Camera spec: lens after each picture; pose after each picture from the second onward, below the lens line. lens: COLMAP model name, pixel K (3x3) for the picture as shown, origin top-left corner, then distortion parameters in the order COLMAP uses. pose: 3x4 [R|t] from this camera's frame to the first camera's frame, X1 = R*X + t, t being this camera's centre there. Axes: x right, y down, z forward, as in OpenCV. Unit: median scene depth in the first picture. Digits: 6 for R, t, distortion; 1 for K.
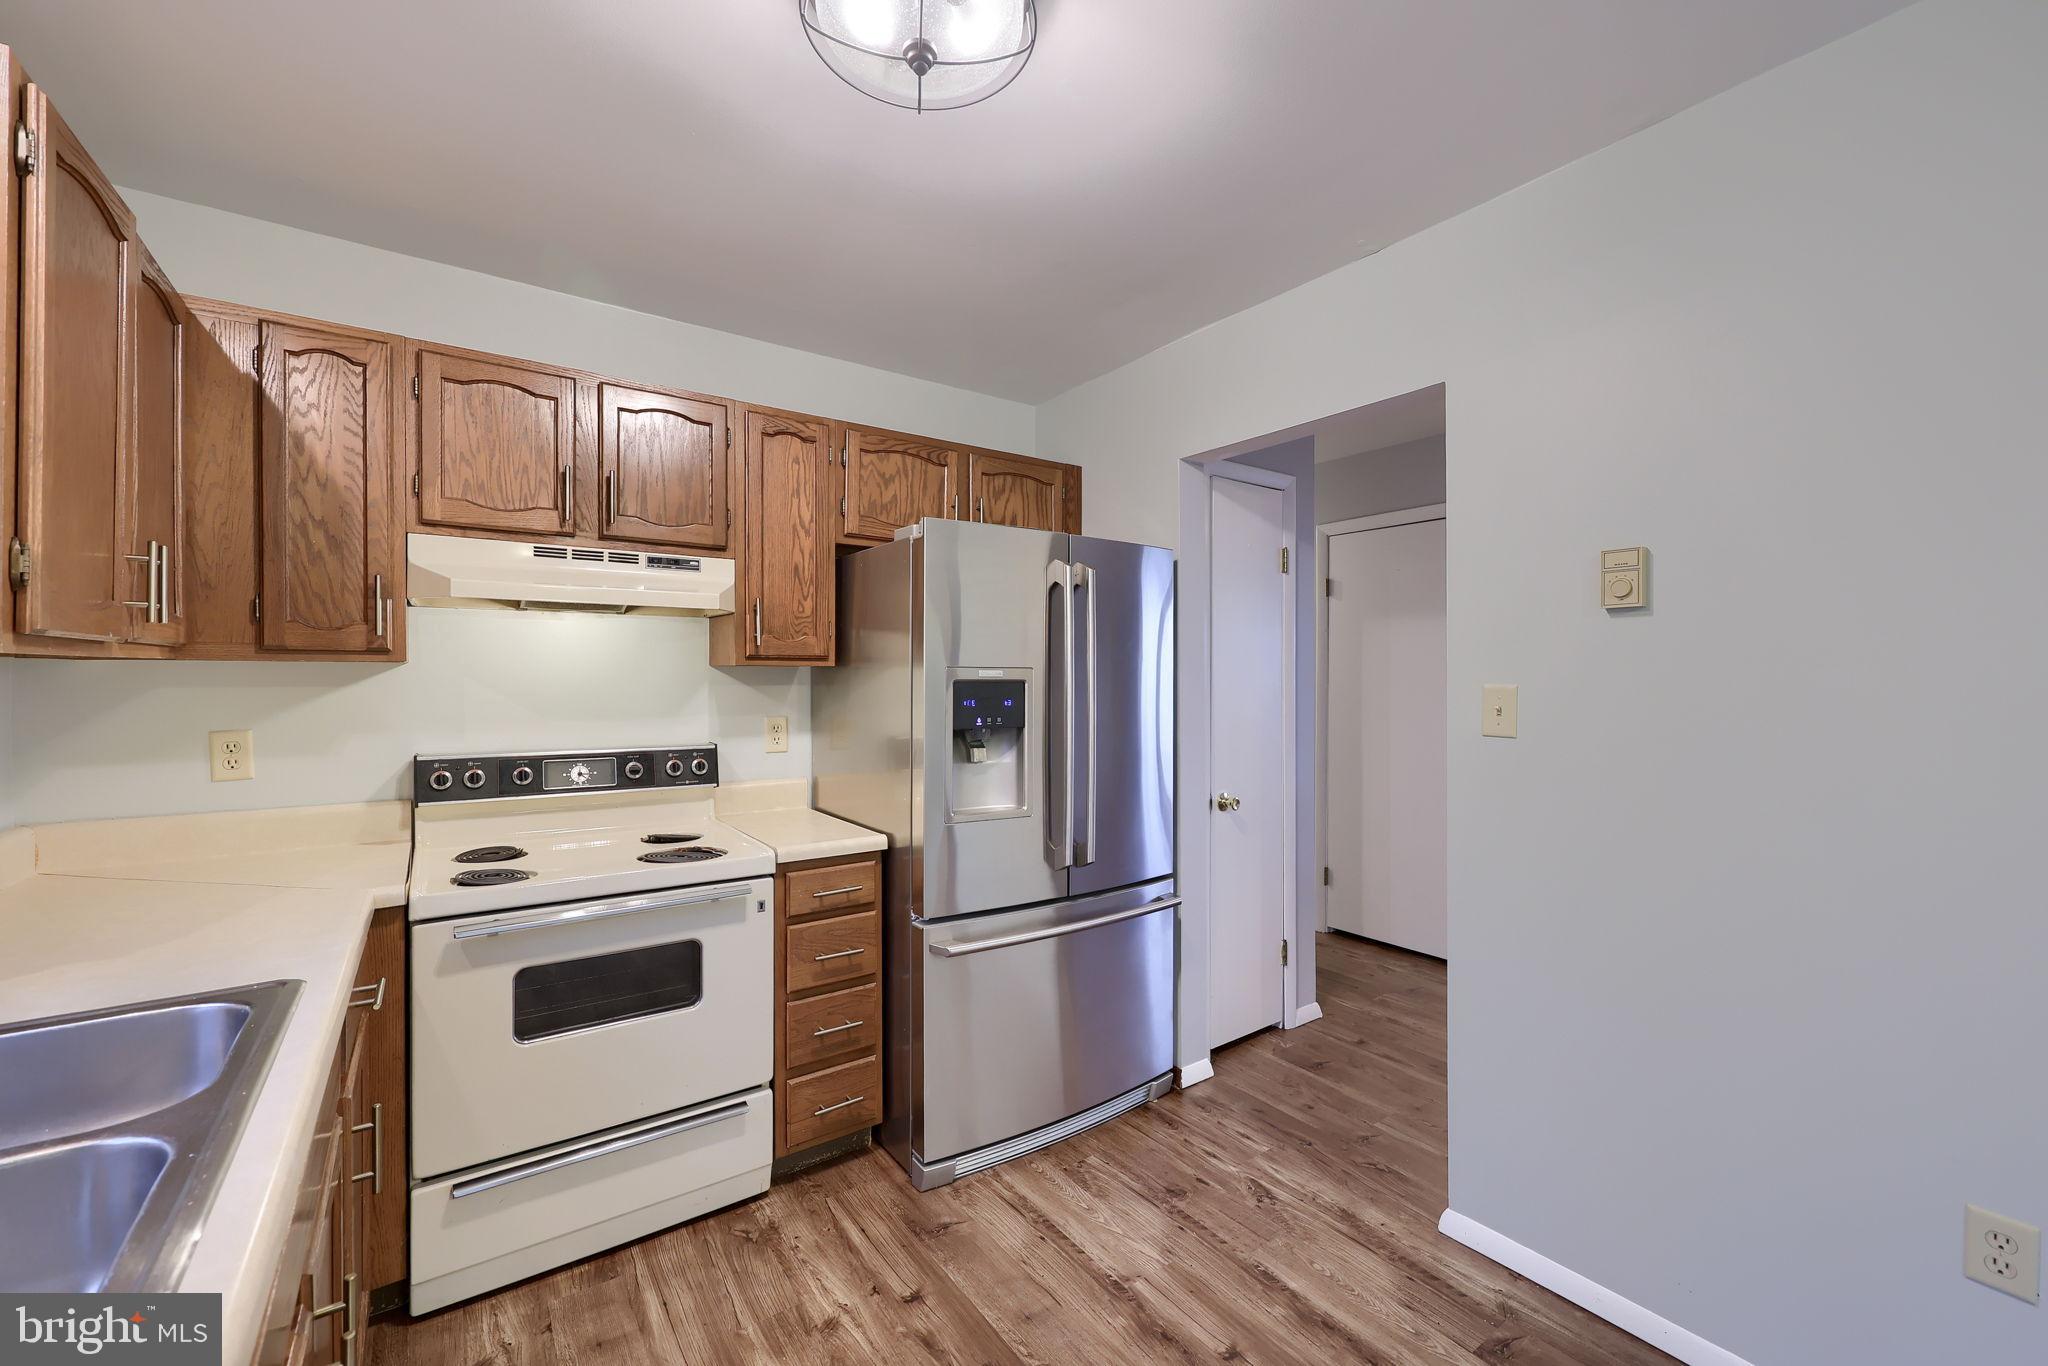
lens RADIAL K [[829.0, 0, 1027.6], [0, 829.0, 681.1], [0, 0, 1]] dist [-0.001516, -0.000092]
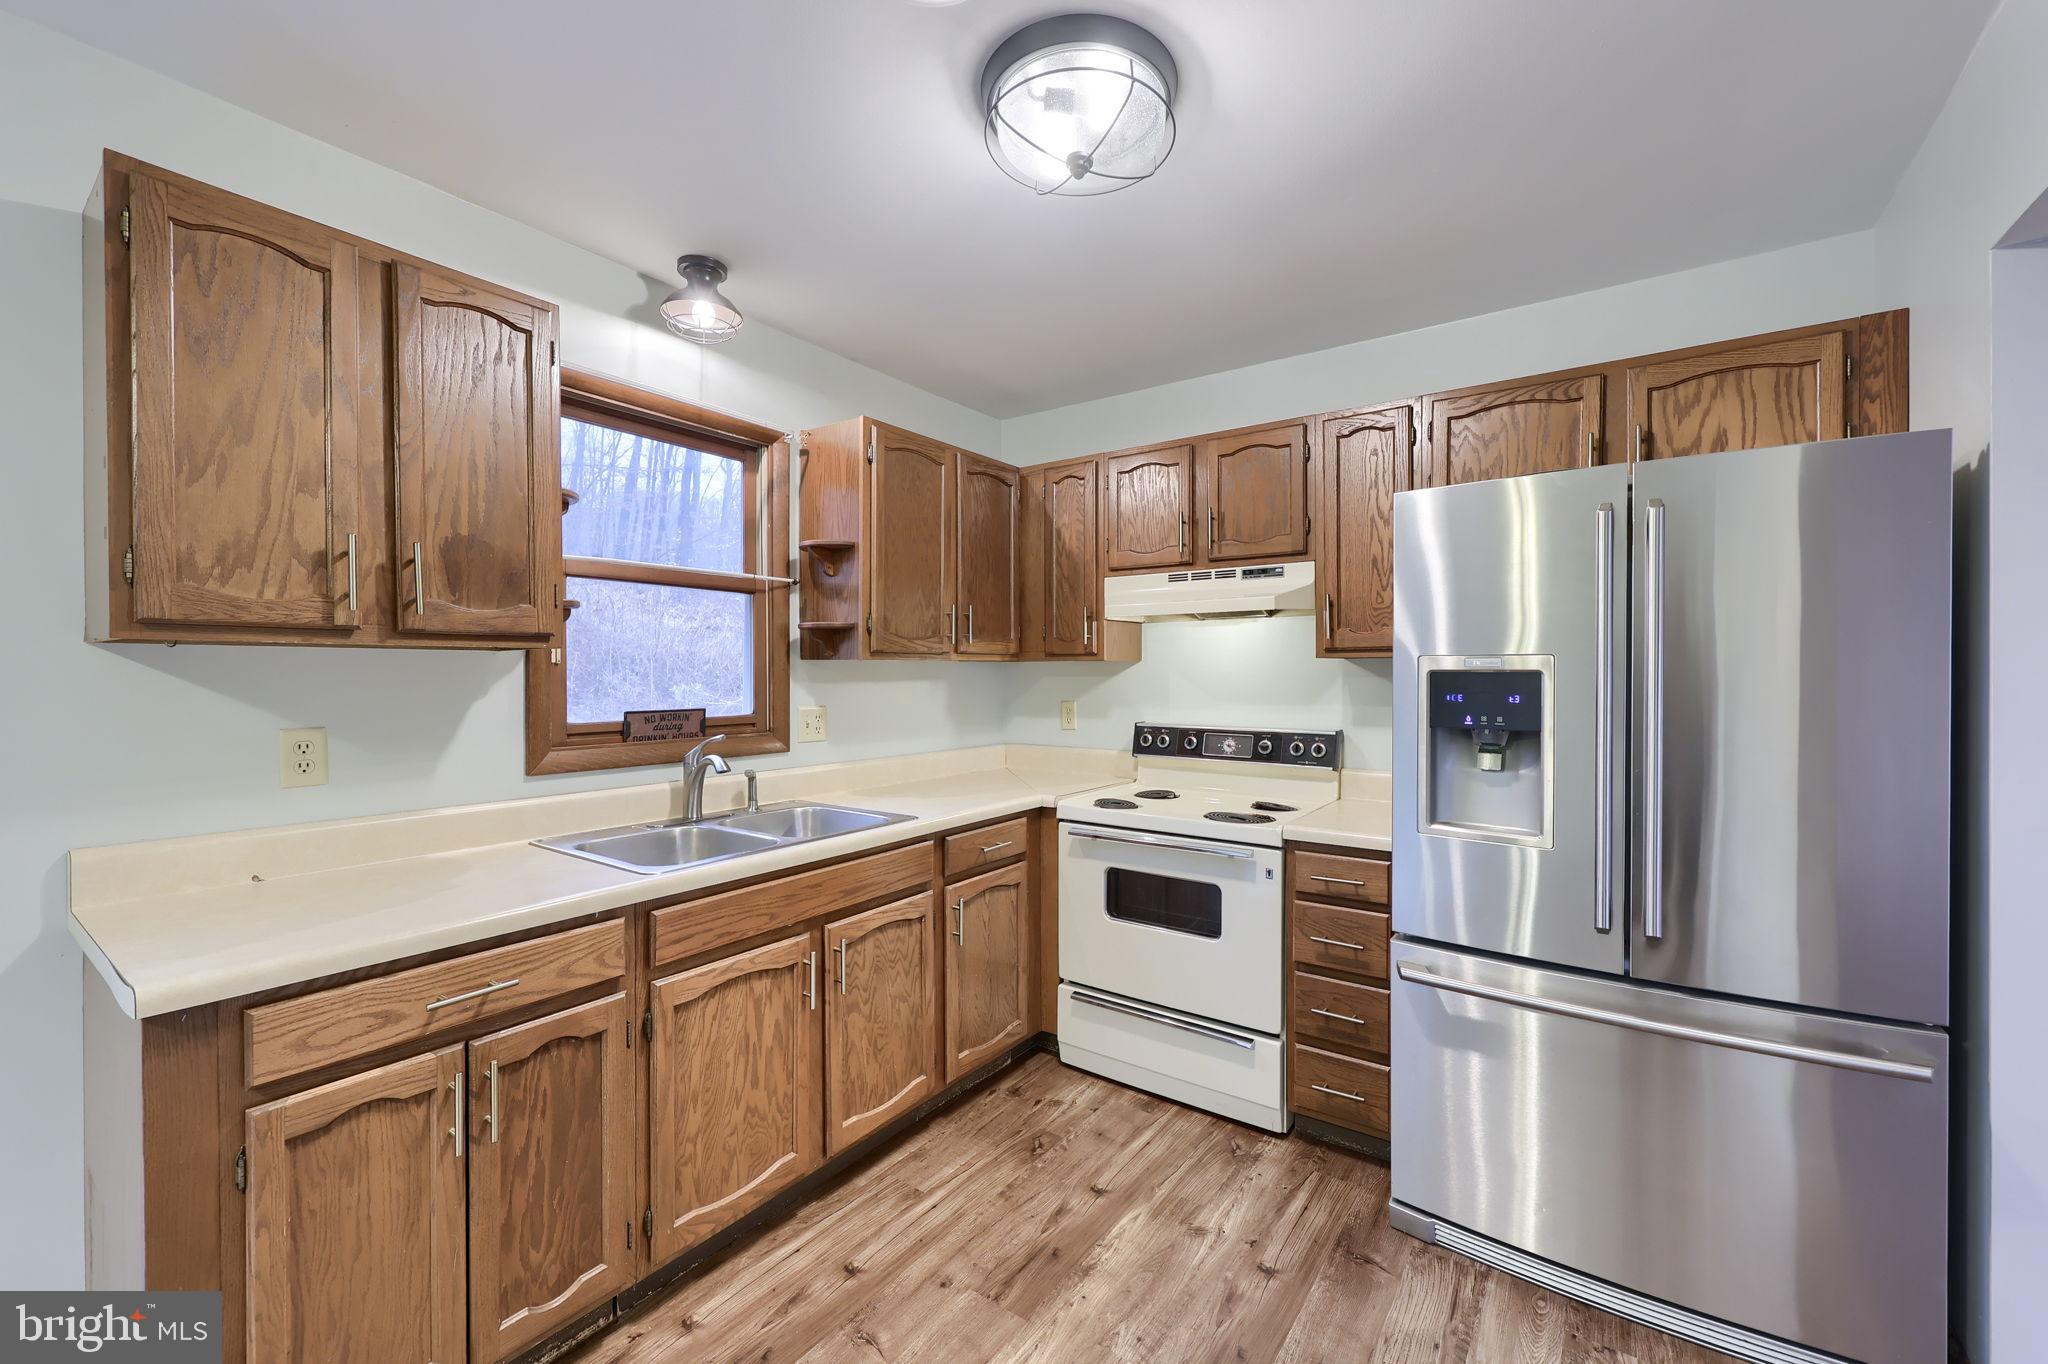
lens RADIAL K [[829.0, 0, 1027.3], [0, 829.0, 677.7], [0, 0, 1]] dist [-0.001516, -0.000092]
pose [[0.320788, 0.003160, -0.947146, 0.619126], [-0.002420, 0.999994, 0.002517, 0.005415], [0.947148, 0.001484, 0.320794, 0.324279]]
